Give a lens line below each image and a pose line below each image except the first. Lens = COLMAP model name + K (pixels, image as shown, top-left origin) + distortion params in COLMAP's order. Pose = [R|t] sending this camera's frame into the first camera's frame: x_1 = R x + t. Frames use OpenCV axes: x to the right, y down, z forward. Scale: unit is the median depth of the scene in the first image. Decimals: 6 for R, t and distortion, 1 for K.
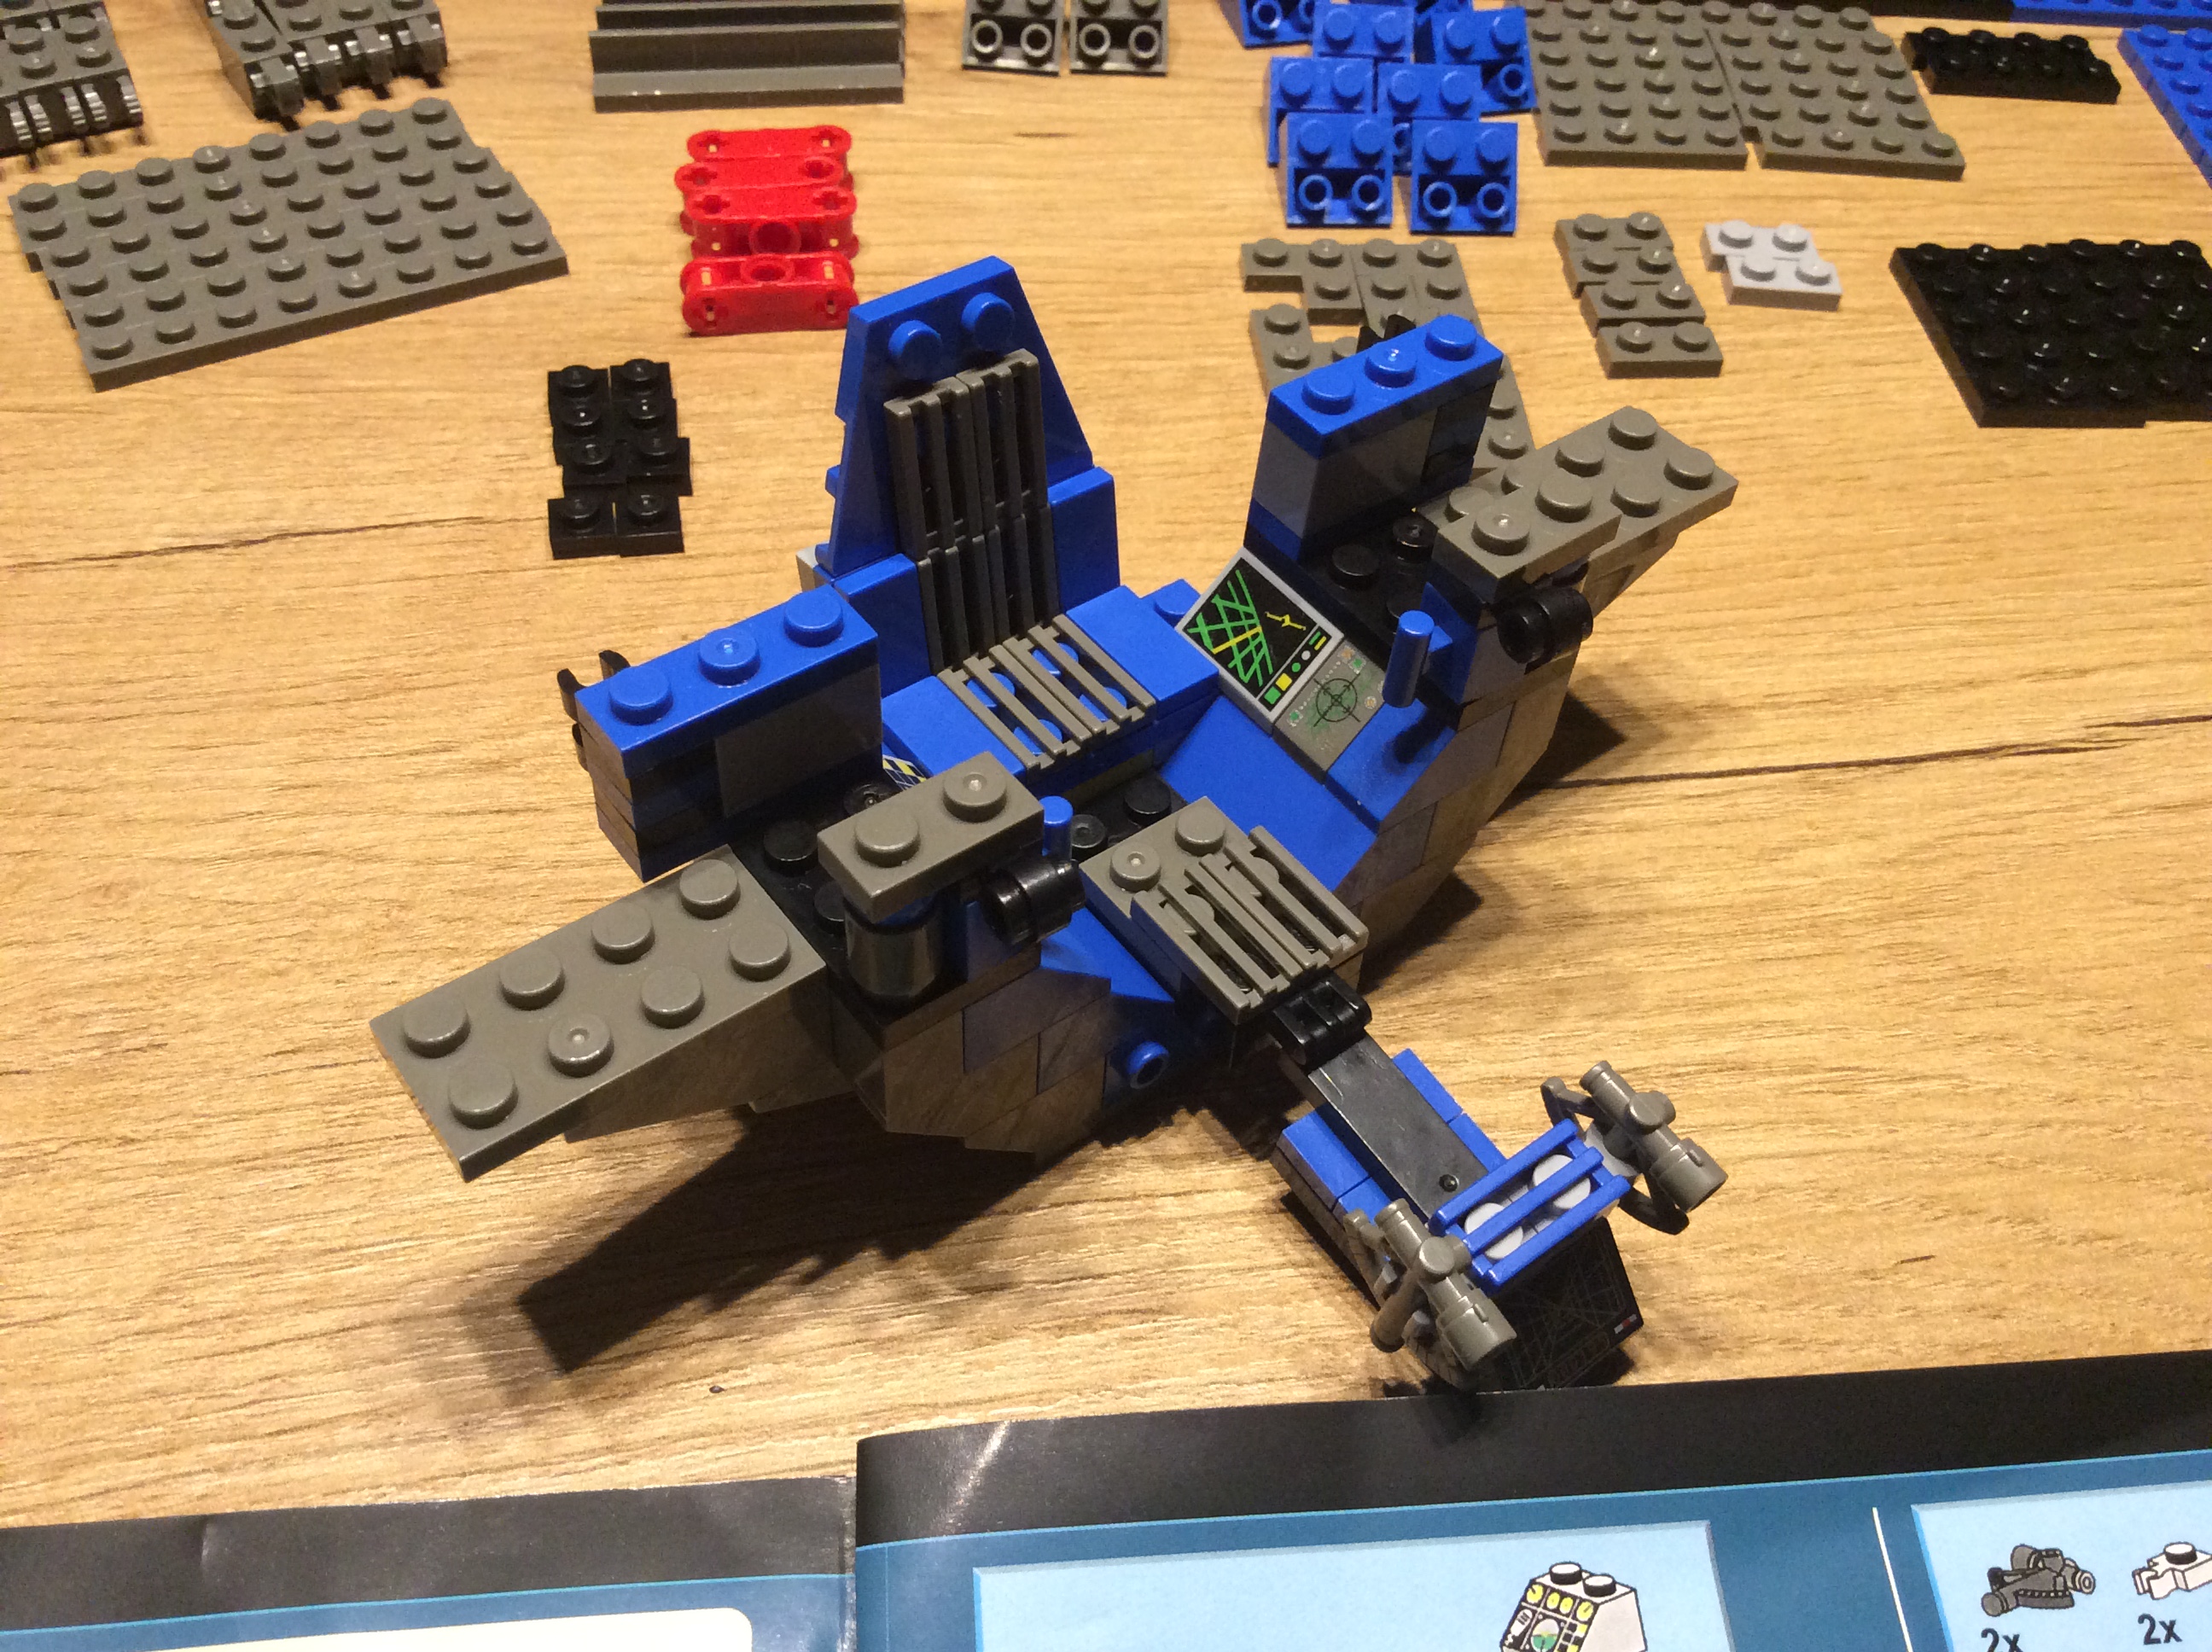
lens RADIAL K [[2047.3, 0, 1114.5], [0, 2047.3, 831.0], [0, 0, 1]] dist [0.137148, -0.331428]
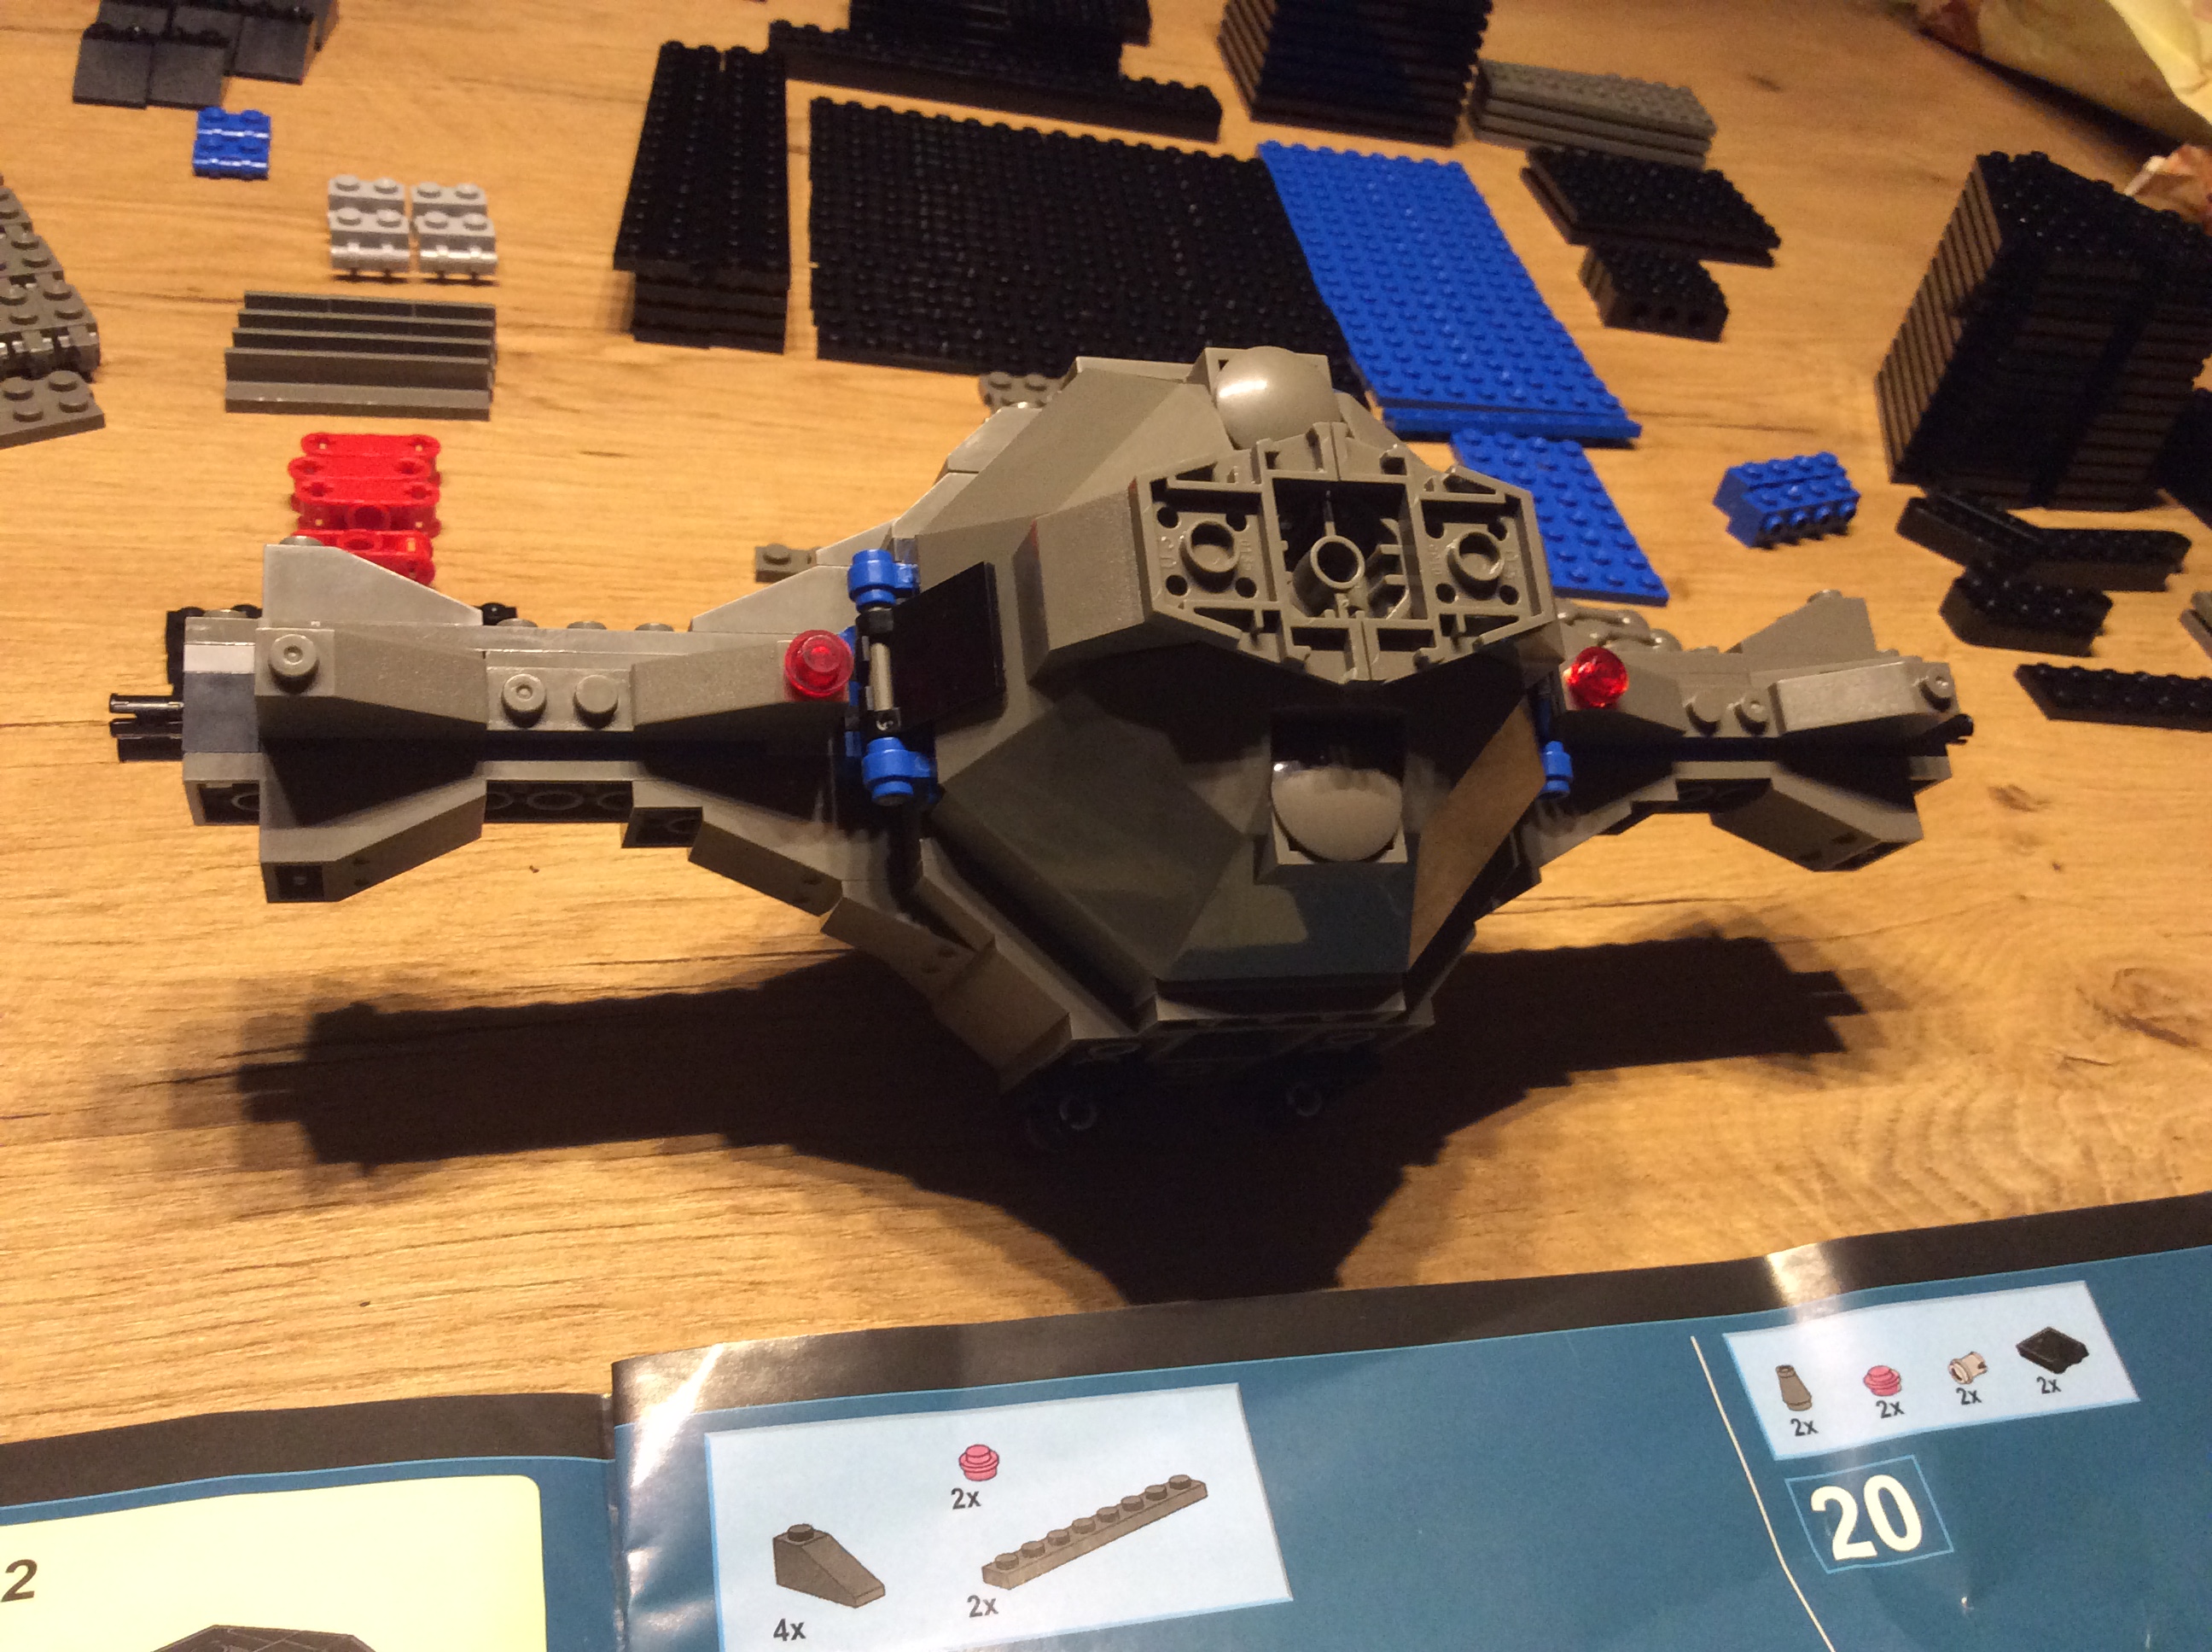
lens RADIAL K [[2055.2, 0, 1119.4], [0, 2055.2, 830.3], [0, 0, 1]] dist [0.100649, -0.240992]
pose [[0.984575, 0.035362, 0.171355, 0.078554], [-0.009634, 0.988835, -0.148706, 0.086522], [-0.174700, 0.144761, 0.973922, -0.288162]]
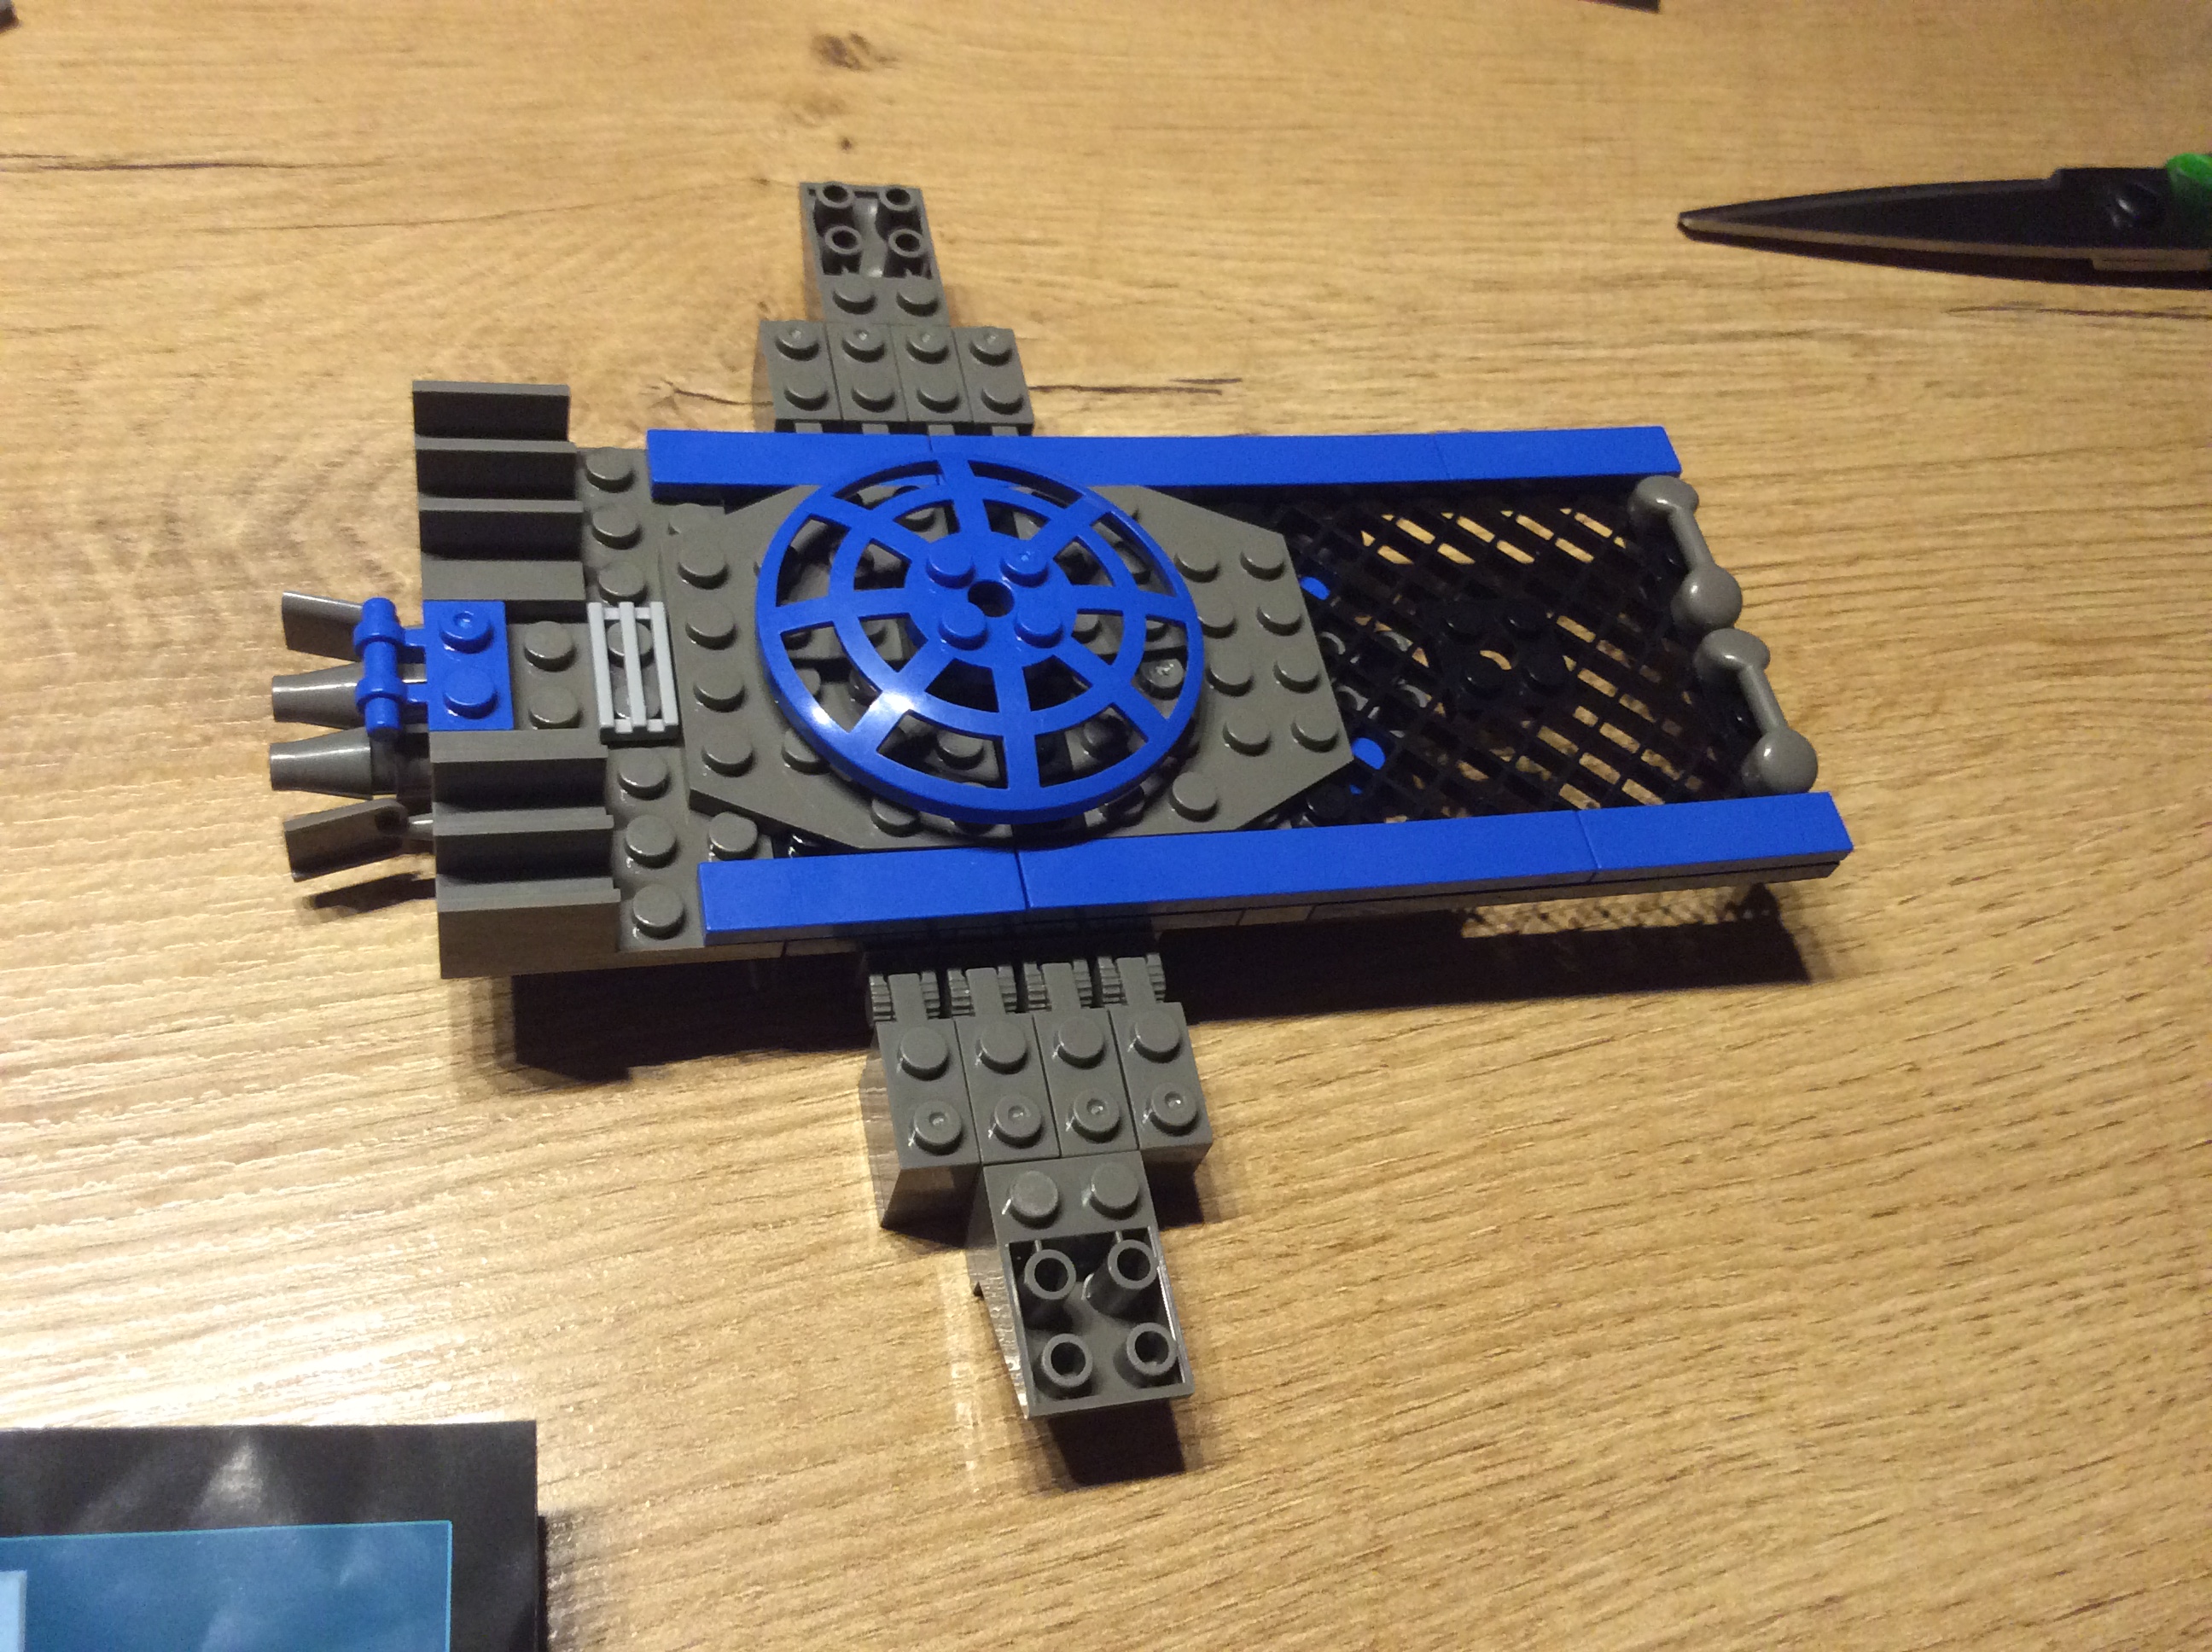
lens RADIAL K [[2047.3, 0, 1114.5], [0, 2047.3, 831.0], [0, 0, 1]] dist [0.137148, -0.331428]
pose [[0.974564, -0.001365, 0.224105, 0.851152], [-0.032750, 0.988379, 0.148438, 0.082317], [-0.221703, -0.152002, 0.963194, -0.135658]]
